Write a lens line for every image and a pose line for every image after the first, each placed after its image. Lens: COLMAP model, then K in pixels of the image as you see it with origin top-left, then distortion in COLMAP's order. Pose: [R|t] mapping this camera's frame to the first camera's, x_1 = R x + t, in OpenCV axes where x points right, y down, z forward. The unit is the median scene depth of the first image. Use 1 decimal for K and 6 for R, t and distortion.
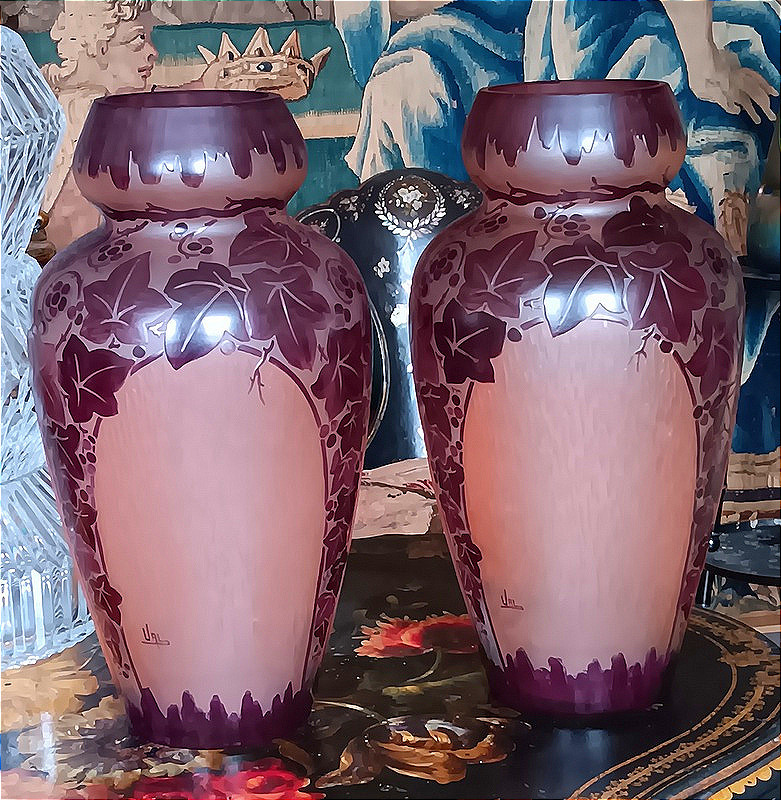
lens RADIAL K [[1993.1, 0, 394.8], [0, 1993.1, 414.8], [0, 0, 1]] dist [0.155478, 0.000000]
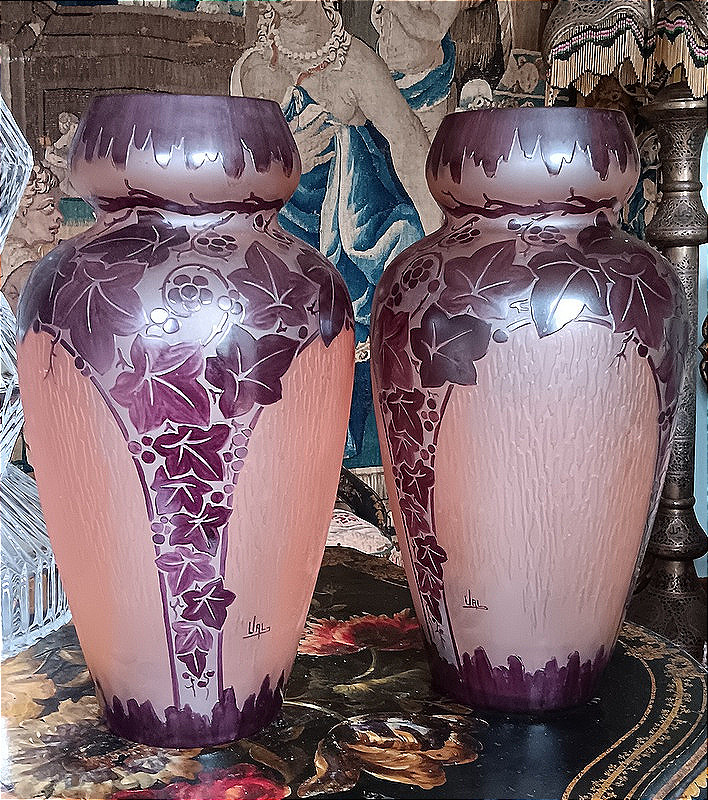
lens RADIAL K [[1180.8, 0, 345.1], [0, 1180.8, 407.1], [0, 0, 1]] dist [0.089027, 0.000000]
pose [[0.989960, 0.013929, 0.140663, -0.100263], [-0.003443, 0.997214, -0.074519, 0.040224], [-0.141309, 0.073287, 0.987249, 0.409465]]
